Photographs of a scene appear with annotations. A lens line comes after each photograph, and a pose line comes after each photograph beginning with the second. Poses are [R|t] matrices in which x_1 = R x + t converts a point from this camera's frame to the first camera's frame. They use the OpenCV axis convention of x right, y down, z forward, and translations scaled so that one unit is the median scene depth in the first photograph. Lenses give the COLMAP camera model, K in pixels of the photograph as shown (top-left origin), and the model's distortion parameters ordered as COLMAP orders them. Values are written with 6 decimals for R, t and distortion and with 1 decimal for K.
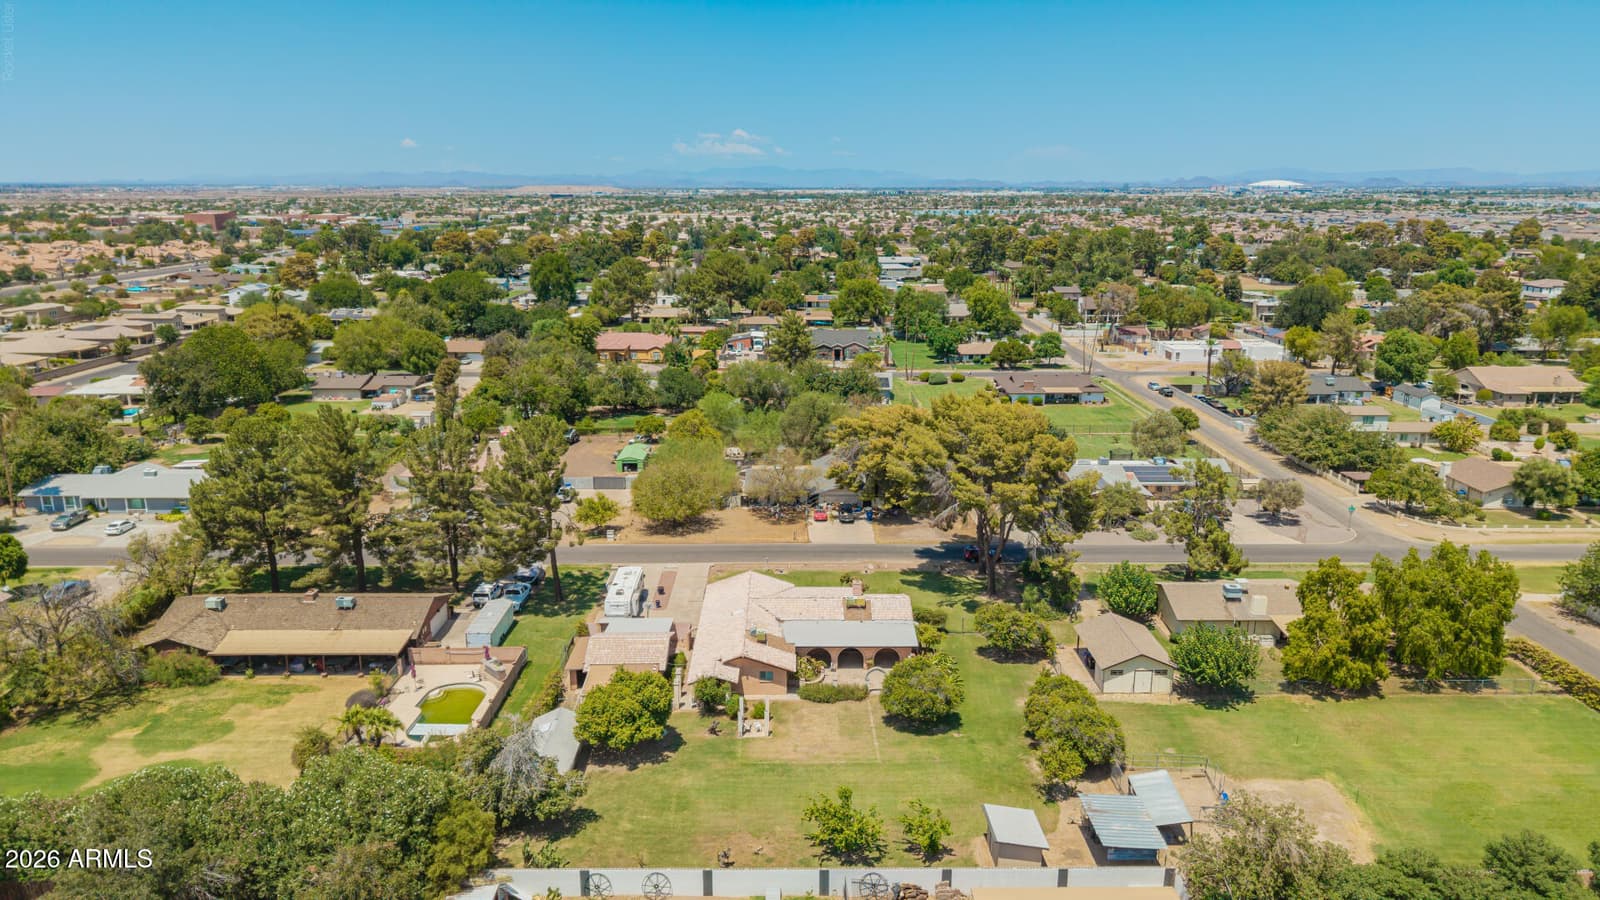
lens RADIAL K [[1067.4, 0, 802.9], [0, 1067.4, 451.1], [0, 0, 1]] dist [0.054832, -0.077535]
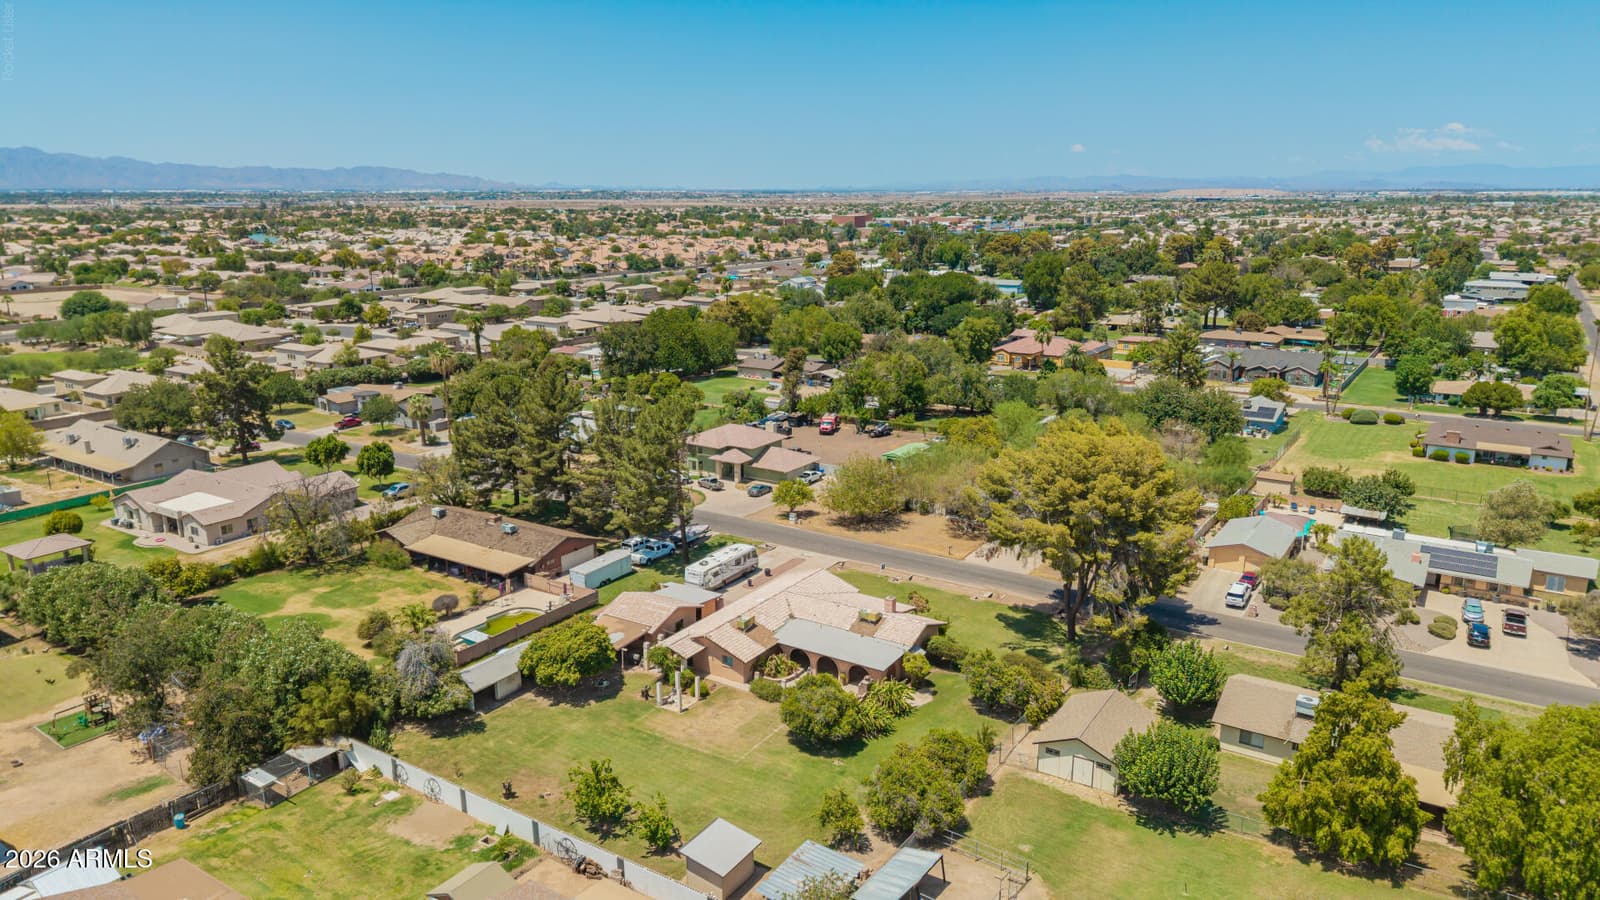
lens RADIAL K [[1067.4, 0, 802.9], [0, 1067.4, 451.1], [0, 0, 1]] dist [0.054832, -0.077535]
pose [[0.834458, 0.127590, -0.536097, 0.411586], [-0.129286, 0.991003, 0.034618, -0.027672], [0.535691, 0.040422, 0.843446, 0.113862]]
